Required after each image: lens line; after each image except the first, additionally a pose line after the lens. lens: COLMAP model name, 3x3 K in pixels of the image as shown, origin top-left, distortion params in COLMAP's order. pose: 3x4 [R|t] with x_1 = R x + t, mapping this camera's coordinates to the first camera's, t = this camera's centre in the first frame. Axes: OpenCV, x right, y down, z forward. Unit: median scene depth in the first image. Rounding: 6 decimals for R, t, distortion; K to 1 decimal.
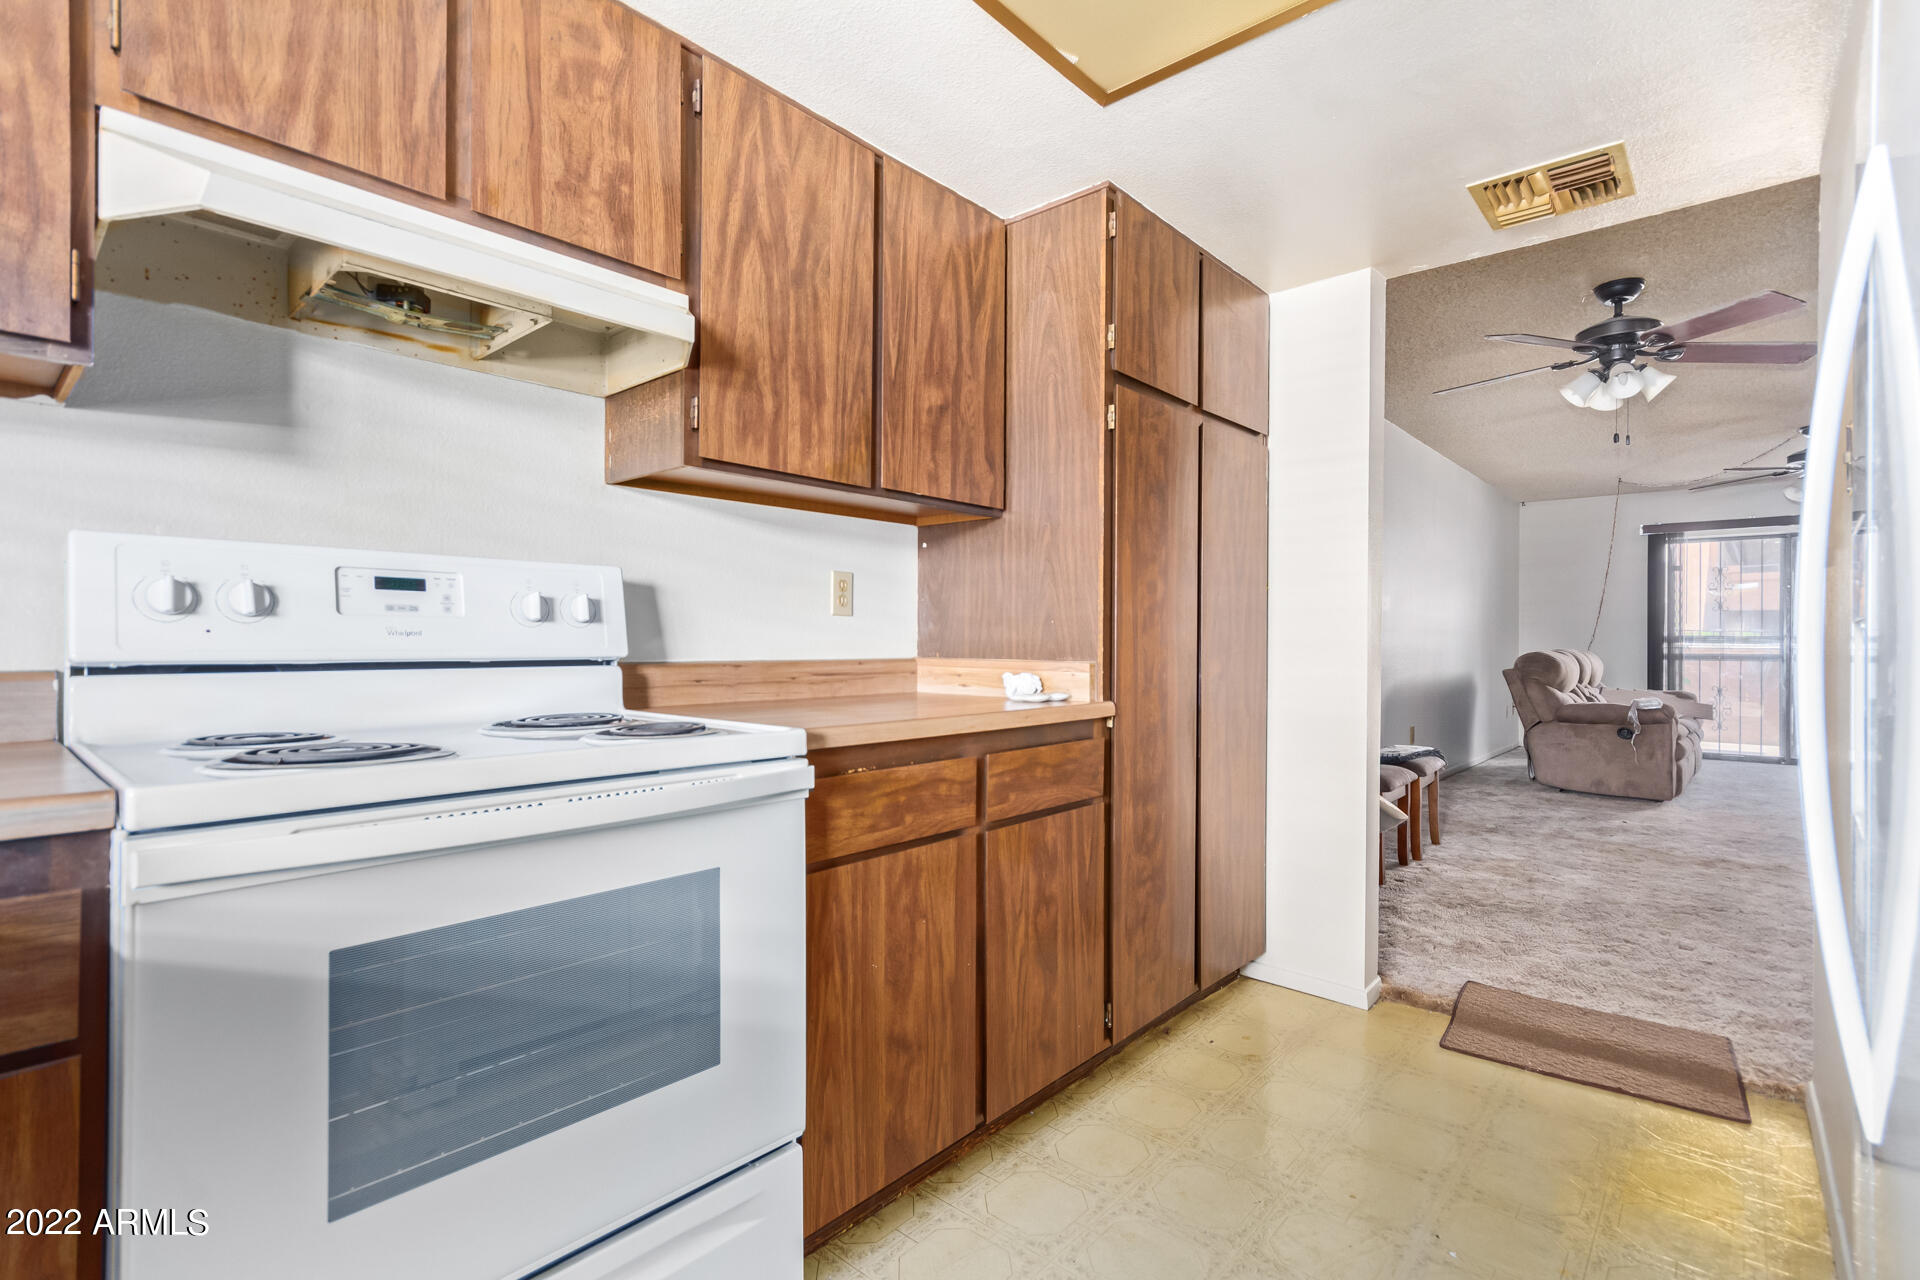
lens RADIAL K [[891.3, 0, 956.9], [0, 891.3, 640.2], [0, 0, 1]] dist [0.003185, 0.000730]
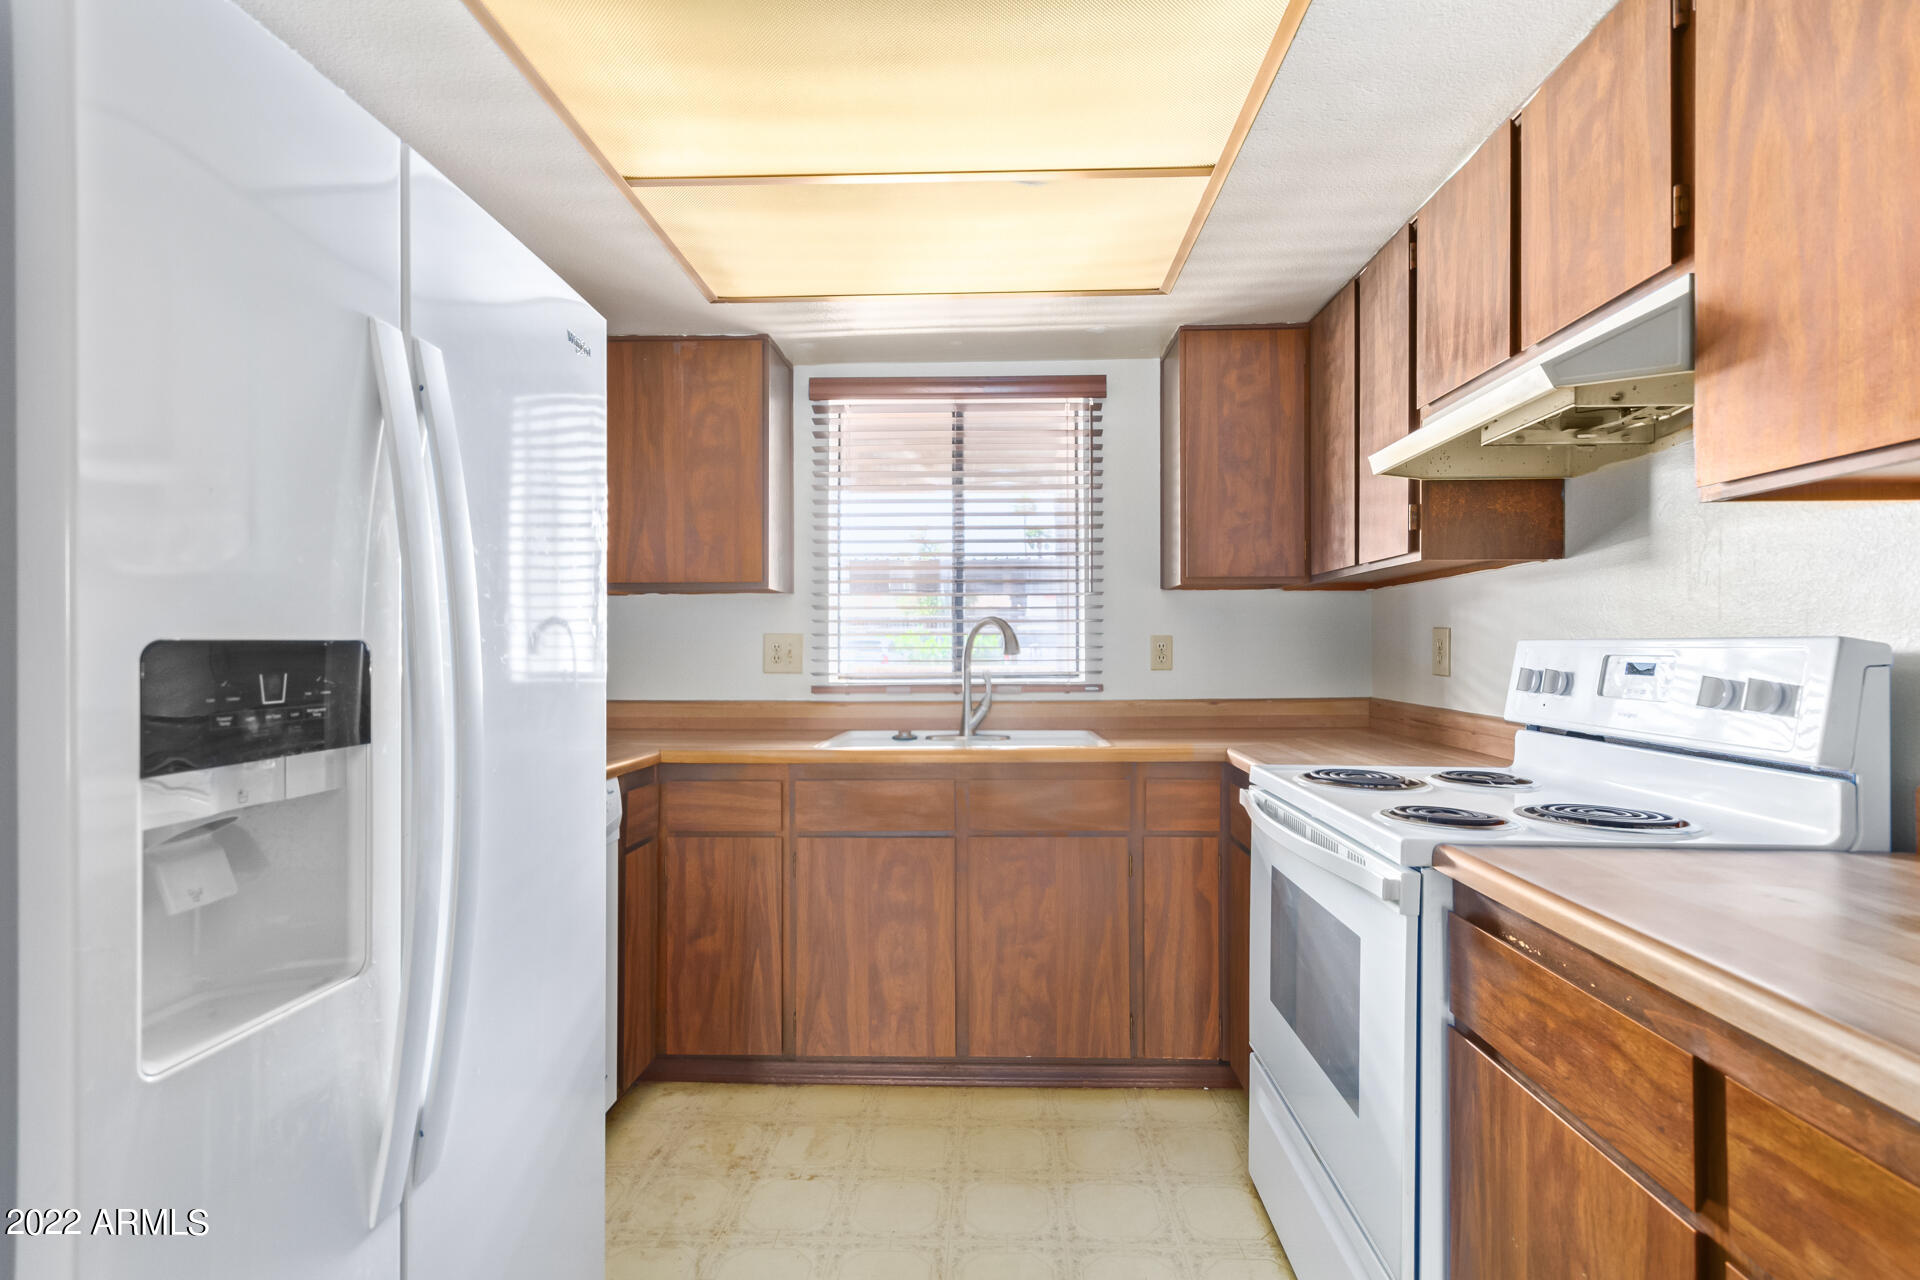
lens RADIAL K [[891.3, 0, 961.6], [0, 891.3, 644.7], [0, 0, 1]] dist [0.003185, 0.000730]
pose [[-0.775619, -0.009473, -0.631131, 0.428781], [-0.004375, 0.999944, -0.009633, -0.049233], [0.631187, -0.004710, -0.775617, 0.819882]]
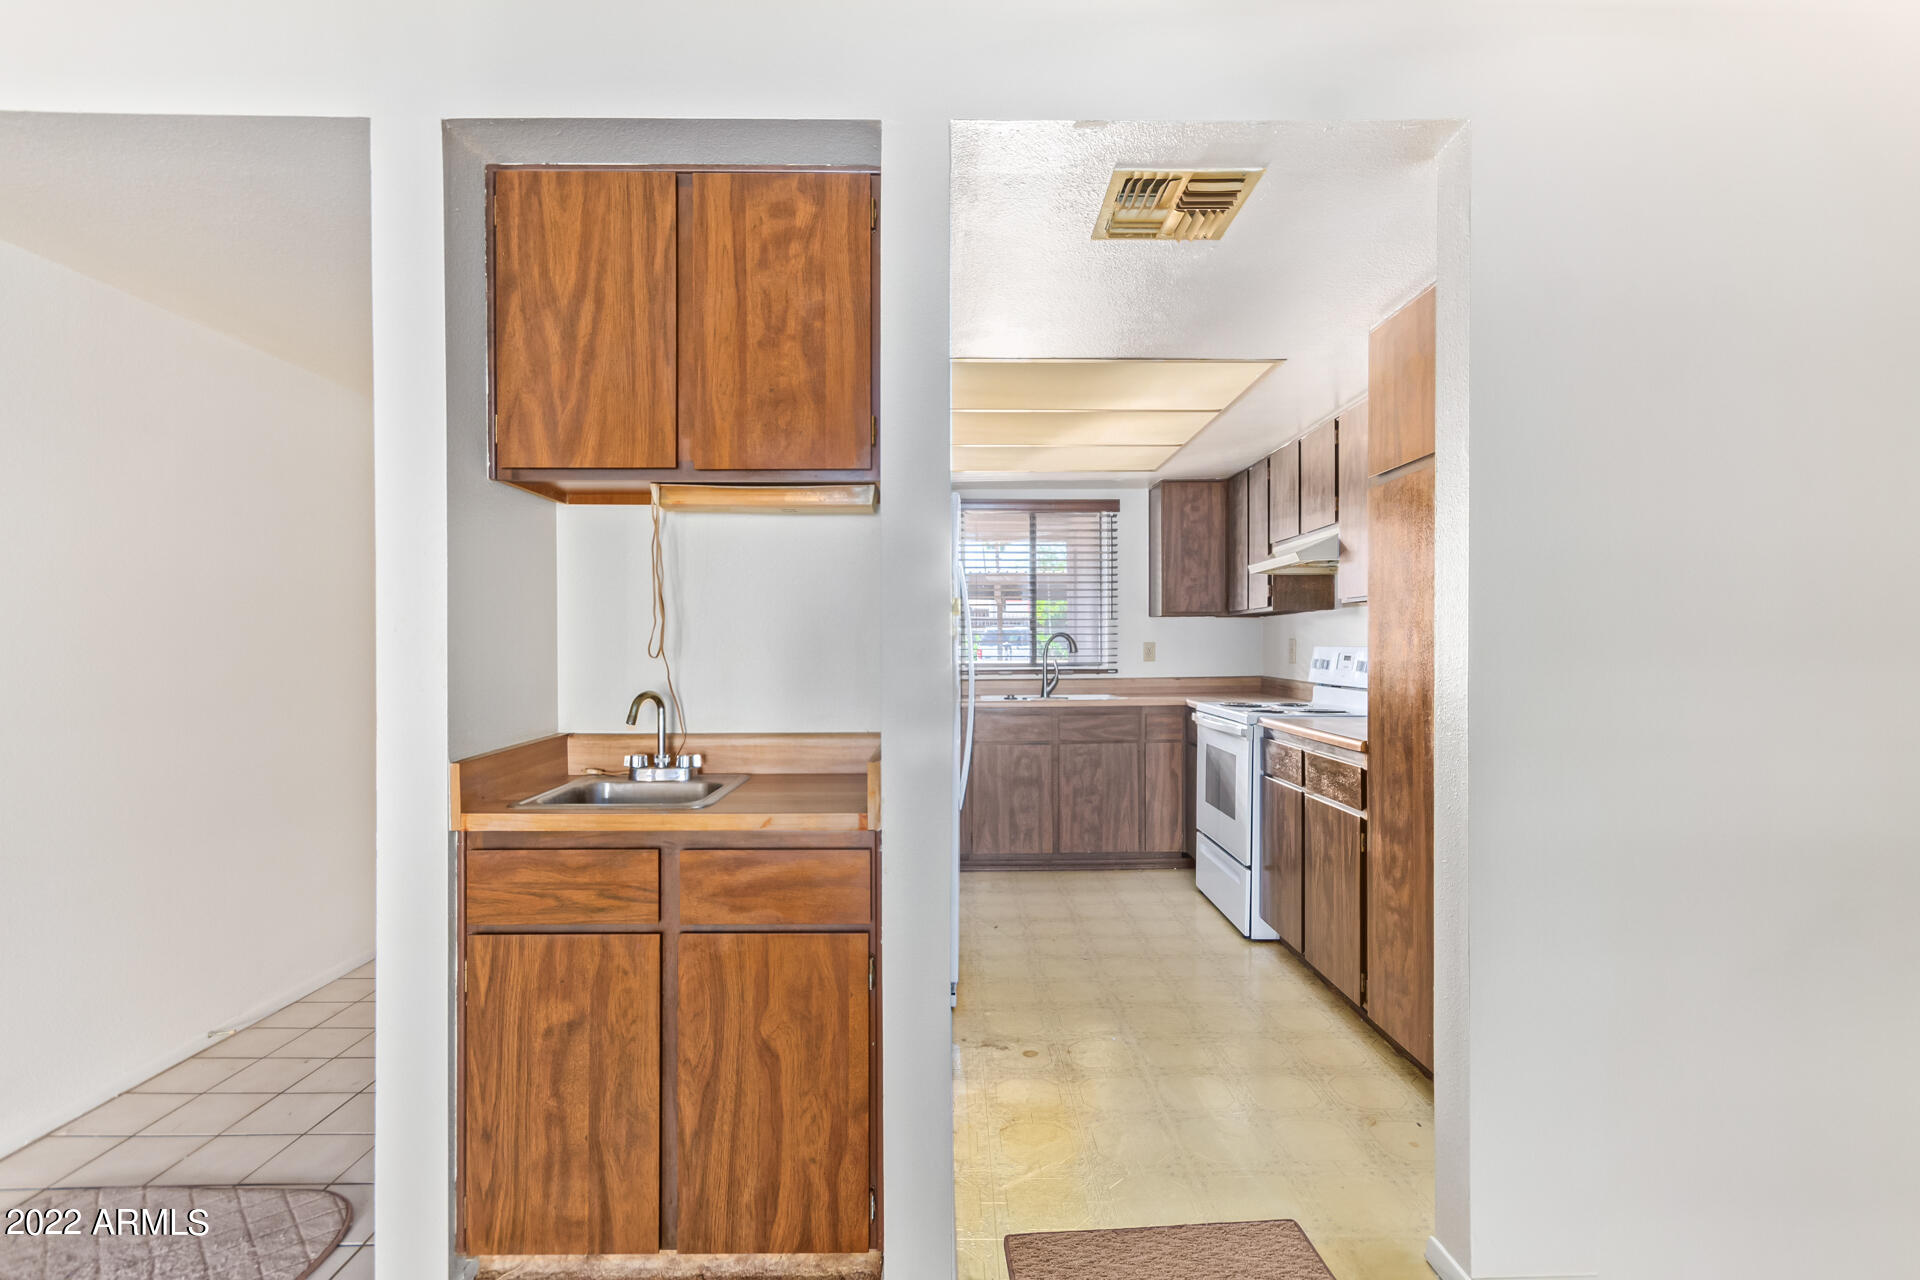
lens RADIAL K [[891.3, 0, 958.6], [0, 891.3, 654.0], [0, 0, 1]] dist [0.003185, 0.000730]
pose [[-0.743852, 0.001380, -0.668343, 1.293893], [-0.000999, 0.999994, 0.003178, -0.052017], [0.668343, 0.003032, -0.743847, 1.386515]]
